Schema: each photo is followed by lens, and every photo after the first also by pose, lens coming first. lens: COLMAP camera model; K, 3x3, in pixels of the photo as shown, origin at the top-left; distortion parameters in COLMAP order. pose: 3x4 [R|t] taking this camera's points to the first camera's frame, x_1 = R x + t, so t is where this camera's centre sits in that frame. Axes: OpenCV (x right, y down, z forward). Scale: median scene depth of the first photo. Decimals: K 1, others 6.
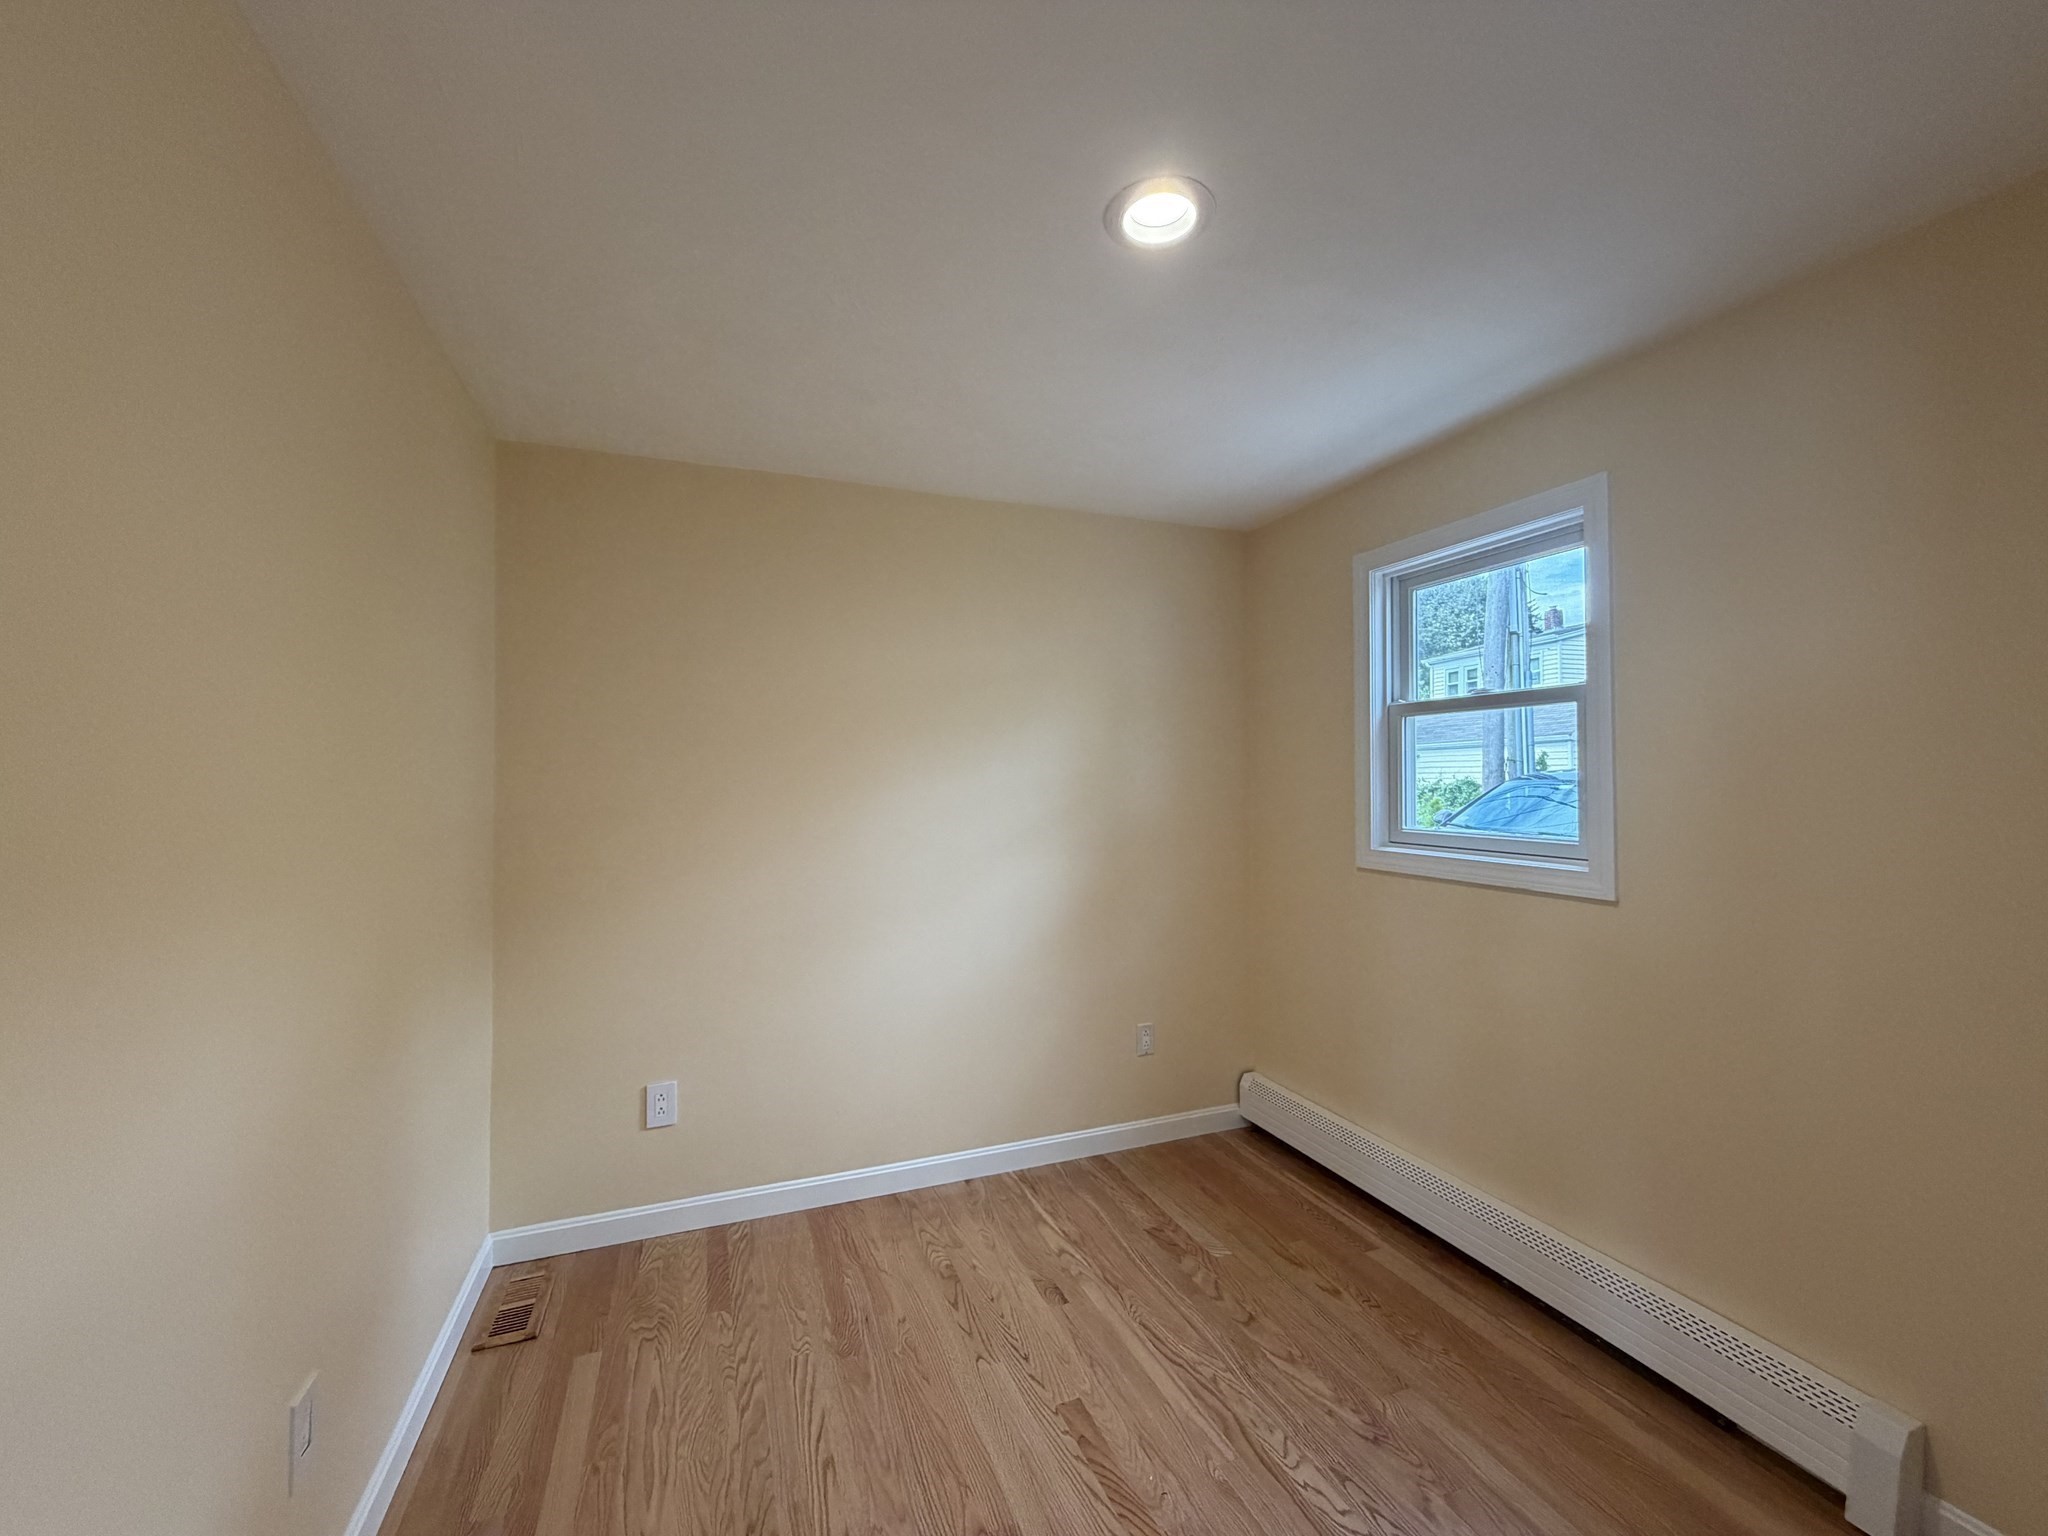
lens RADIAL K [[815.3, 0, 1011.3], [0, 815.3, 771.1], [0, 0, 1]] dist [0.002213, -0.000095]
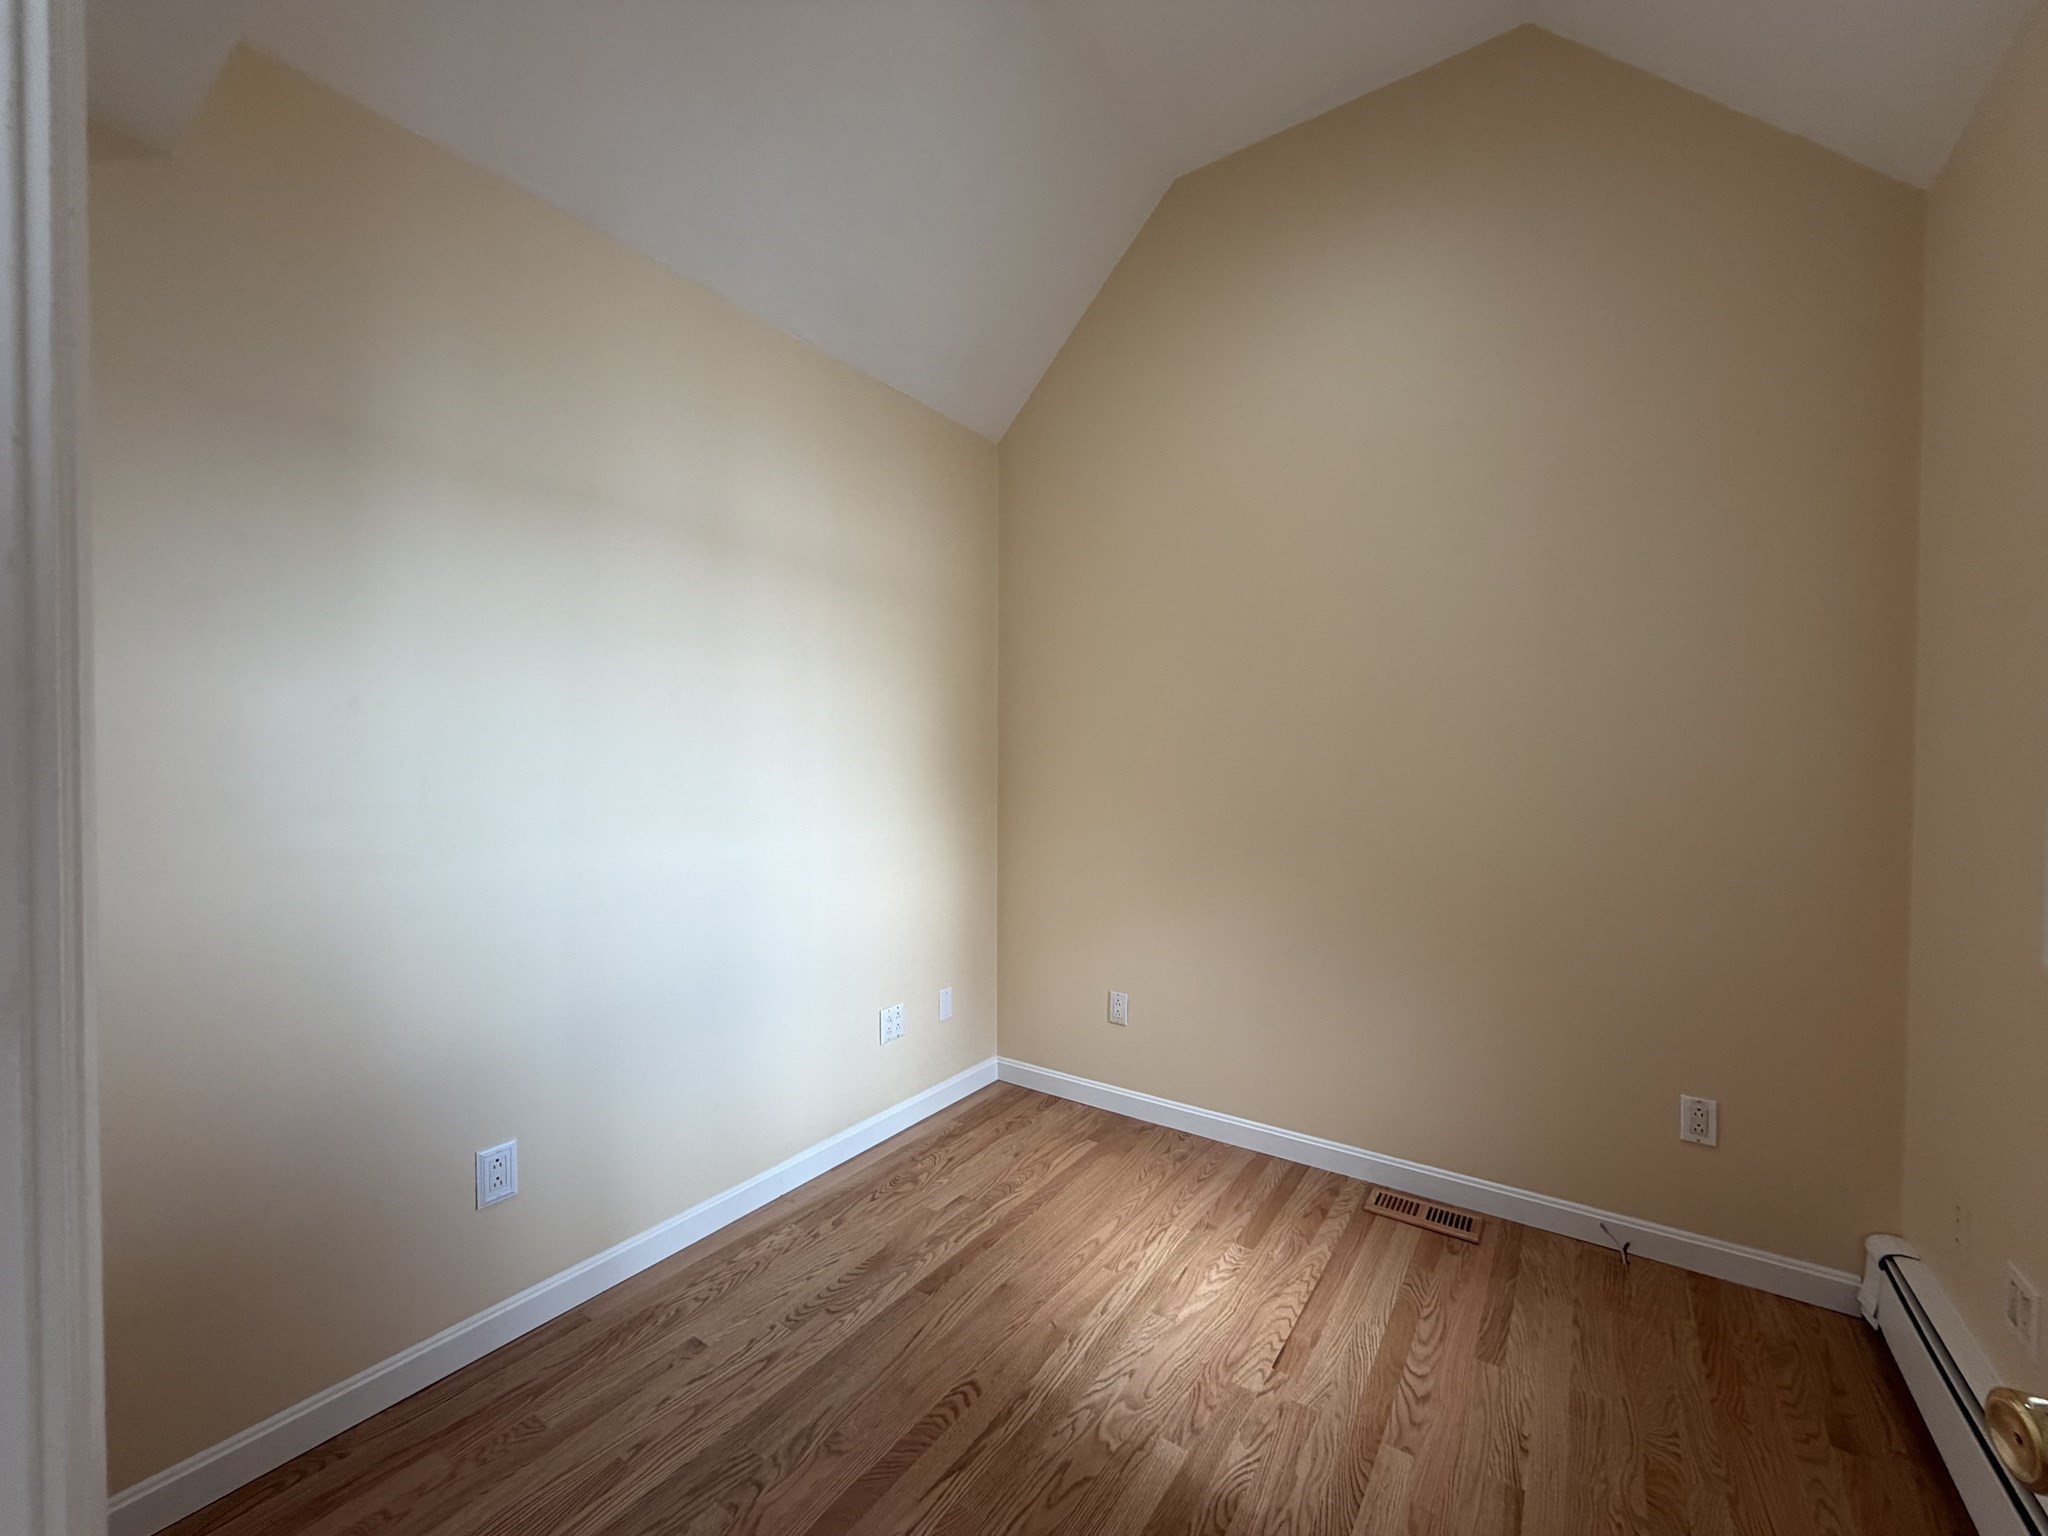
lens RADIAL K [[815.3, 0, 1011.3], [0, 815.3, 771.1], [0, 0, 1]] dist [0.002213, -0.000095]
pose [[0.550595, 0.013060, -0.834670, 0.505172], [0.024325, 0.999202, 0.031680, 0.007726], [0.834418, -0.037747, 0.549838, 0.202898]]
